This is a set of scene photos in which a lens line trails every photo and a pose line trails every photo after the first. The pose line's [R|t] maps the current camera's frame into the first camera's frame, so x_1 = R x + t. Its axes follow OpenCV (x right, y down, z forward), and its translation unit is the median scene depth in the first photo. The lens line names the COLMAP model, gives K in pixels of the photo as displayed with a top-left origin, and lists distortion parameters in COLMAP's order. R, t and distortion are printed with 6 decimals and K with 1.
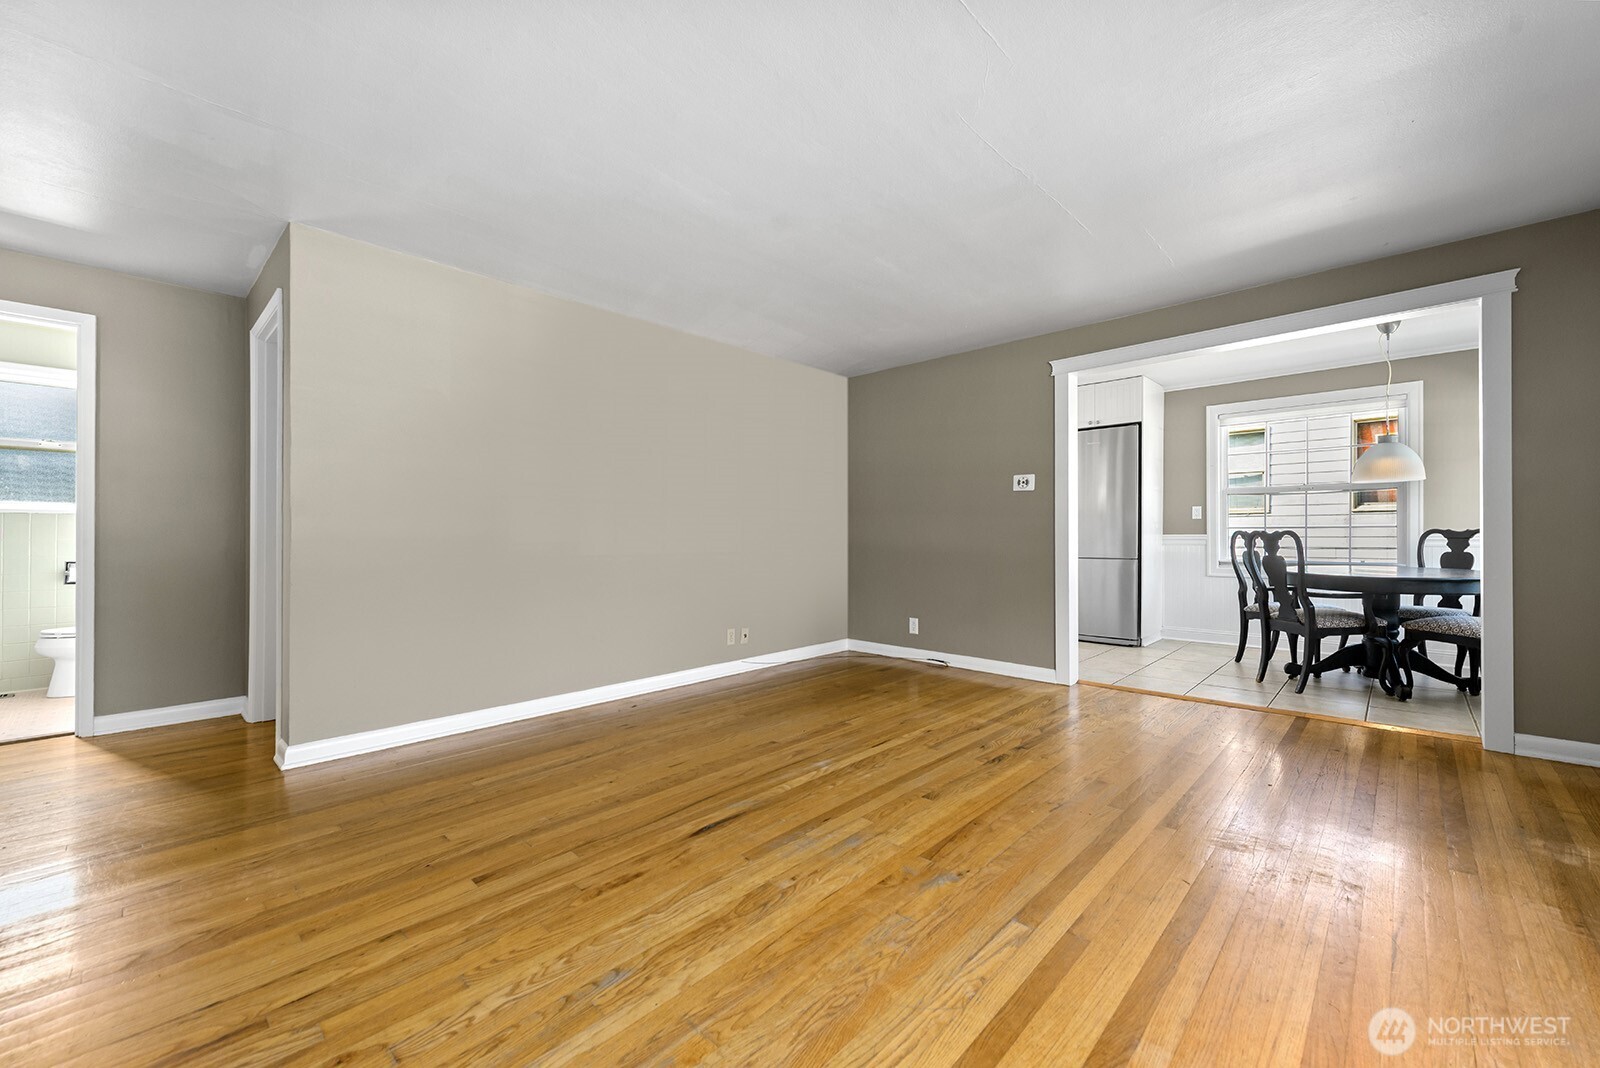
lens RADIAL K [[634.1, 0, 800.9], [0, 634.1, 535.1], [0, 0, 1]] dist [0.001746, -0.000333]
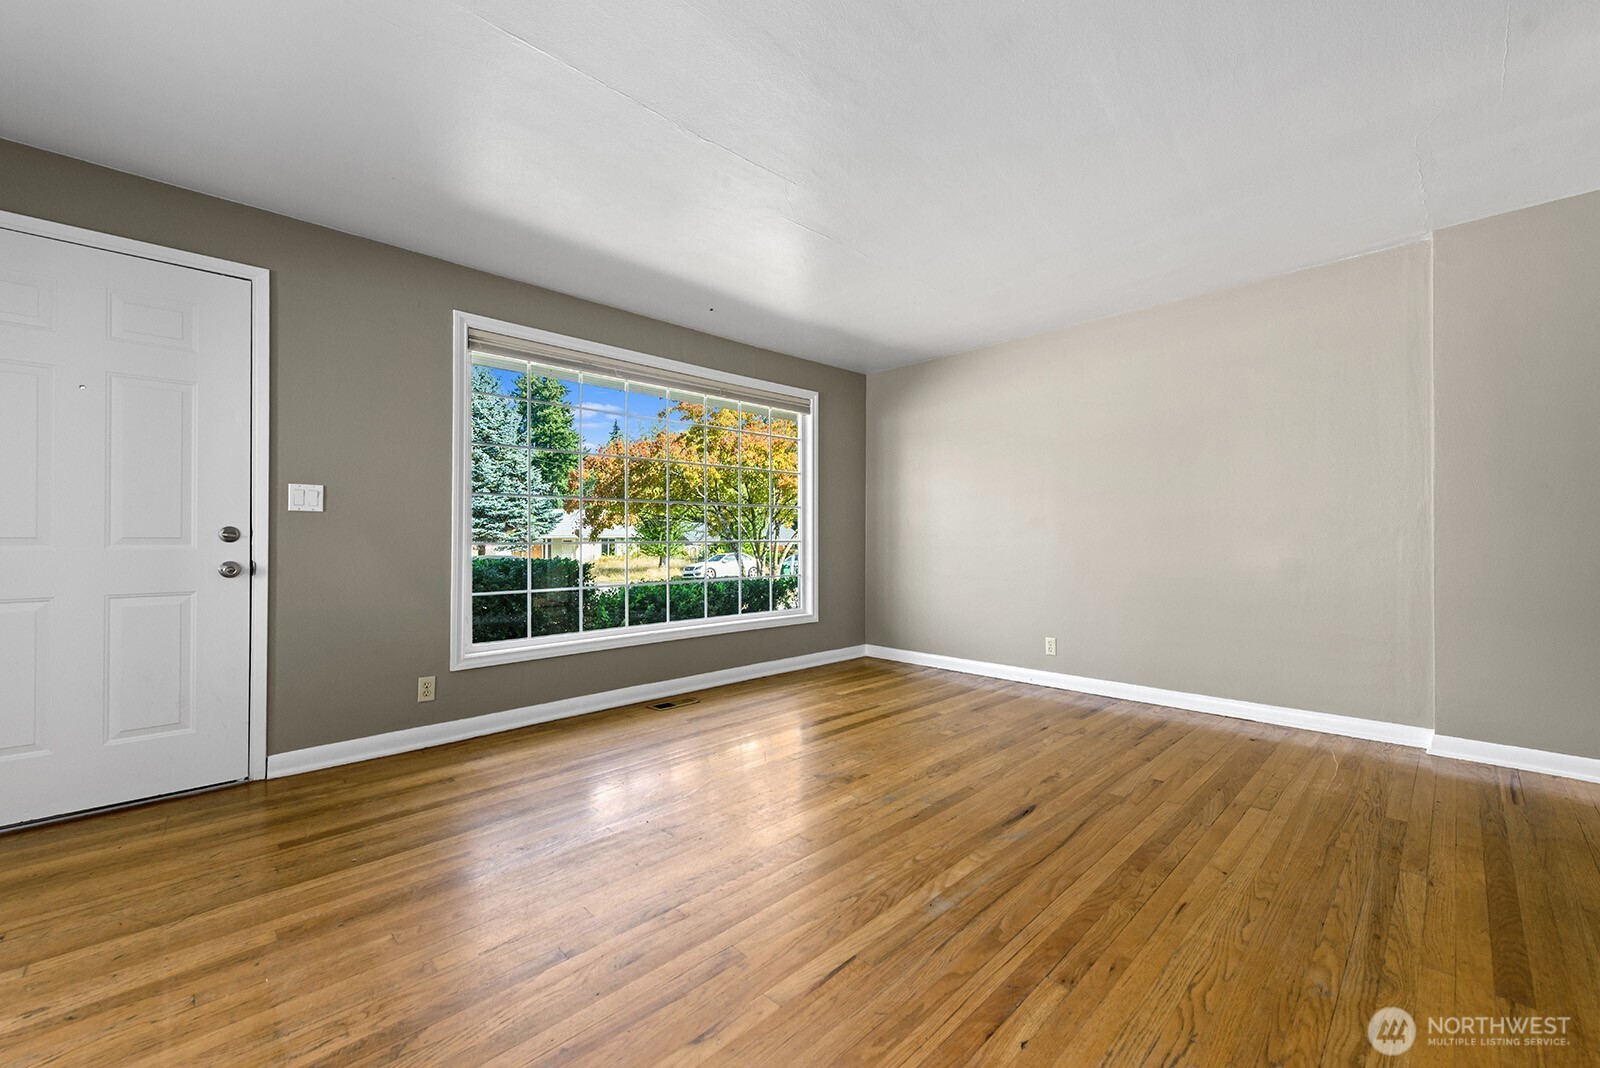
lens RADIAL K [[634.1, 0, 798.6], [0, 634.1, 536.1], [0, 0, 1]] dist [0.001746, -0.000333]
pose [[-0.998893, 0.009521, 0.046076, 0.142650], [0.009348, 0.999948, -0.003965, 0.001763], [-0.046111, -0.003530, -0.998930, 1.644501]]
